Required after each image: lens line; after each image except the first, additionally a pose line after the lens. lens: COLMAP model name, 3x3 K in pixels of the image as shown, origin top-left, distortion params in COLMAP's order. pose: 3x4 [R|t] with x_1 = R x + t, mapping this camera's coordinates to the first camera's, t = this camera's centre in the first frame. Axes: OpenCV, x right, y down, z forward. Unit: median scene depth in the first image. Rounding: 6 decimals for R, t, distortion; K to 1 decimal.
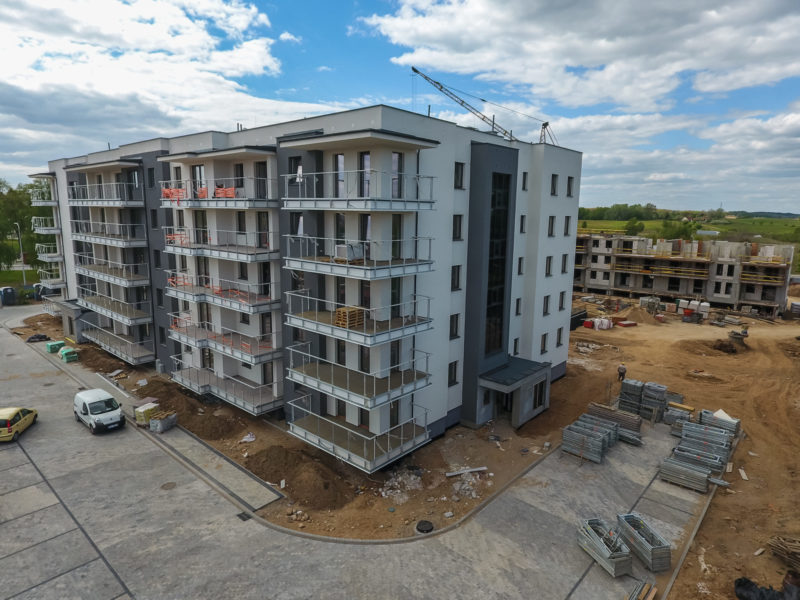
lens RADIAL K [[484.7, 0, 402.5], [0, 484.7, 303.3], [0, 0, 1]] dist [-0.004809, 0.001495]
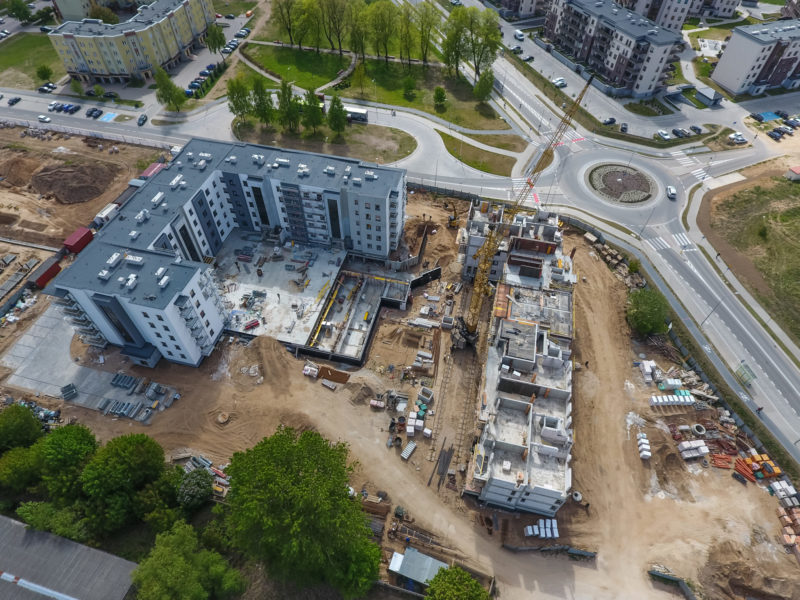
lens RADIAL K [[455.2, 0, 401.6], [0, 455.2, 302.5], [0, 0, 1]] dist [-0.006482, 0.000913]
pose [[0.471370, 0.664723, -0.579615, 1.235543], [-0.166432, 0.712444, 0.681706, -1.151814], [0.866090, -0.224869, 0.446456, 0.627235]]
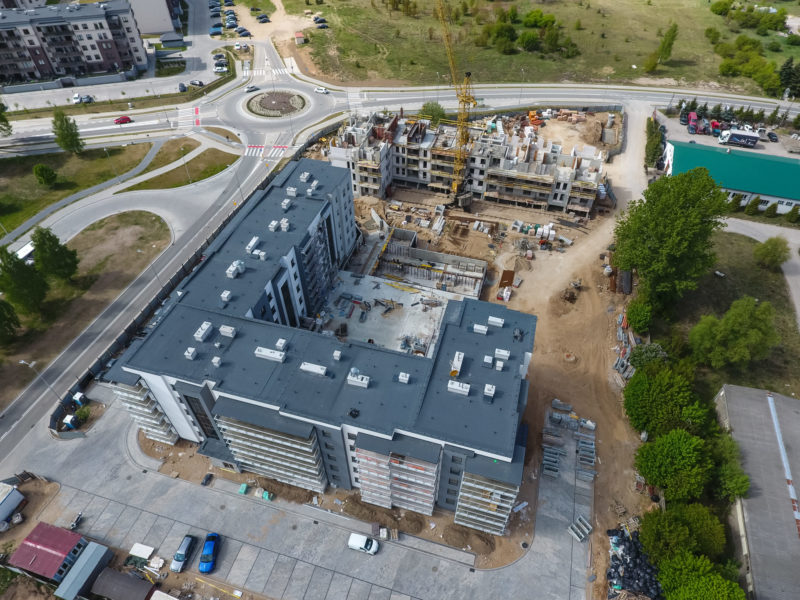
lens RADIAL K [[484.7, 0, 406.0], [0, 484.7, 299.7], [0, 0, 1]] dist [-0.004809, 0.001495]
pose [[0.902559, -0.320608, 0.287399, -0.342681], [0.089155, 0.792184, 0.603735, -0.910403], [-0.421235, -0.519283, 0.743576, -0.057723]]
